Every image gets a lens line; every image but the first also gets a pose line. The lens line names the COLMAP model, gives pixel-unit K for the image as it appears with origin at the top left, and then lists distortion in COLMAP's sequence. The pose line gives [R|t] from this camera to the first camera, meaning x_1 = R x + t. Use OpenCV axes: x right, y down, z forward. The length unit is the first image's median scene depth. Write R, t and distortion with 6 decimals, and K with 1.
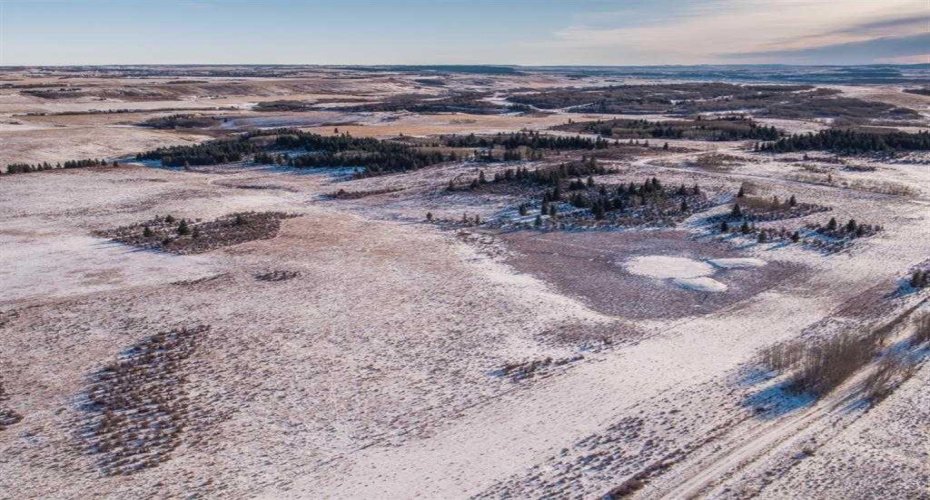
lens RADIAL K [[796.7, 0, 492.0], [0, 796.7, 249.7], [0, 0, 1]] dist [-0.001882, 0.002048]
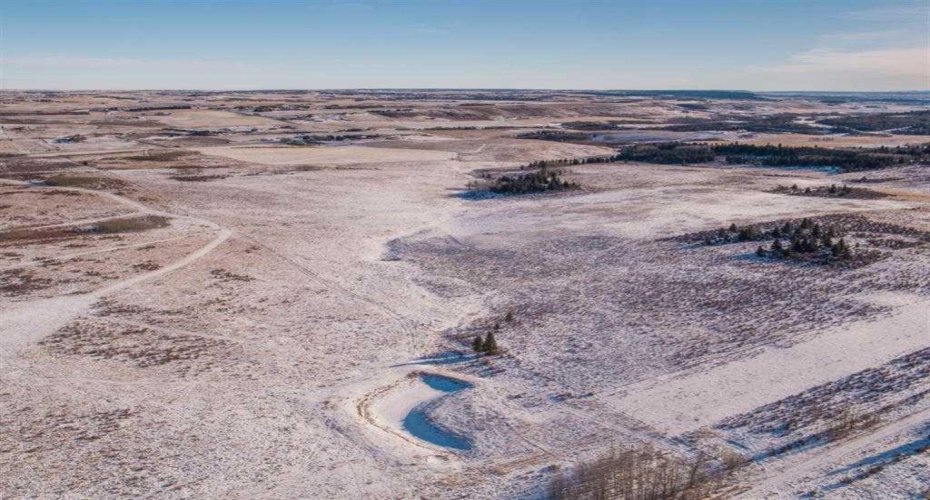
lens RADIAL K [[832.1, 0, 472.7], [0, 832.1, 250.2], [0, 0, 1]] dist [-0.001627, 0.006582]
pose [[0.966403, 0.050880, -0.251944, -0.104773], [-0.060251, 0.997744, -0.029614, 0.031658], [0.249869, 0.043799, 0.967289, -0.135638]]
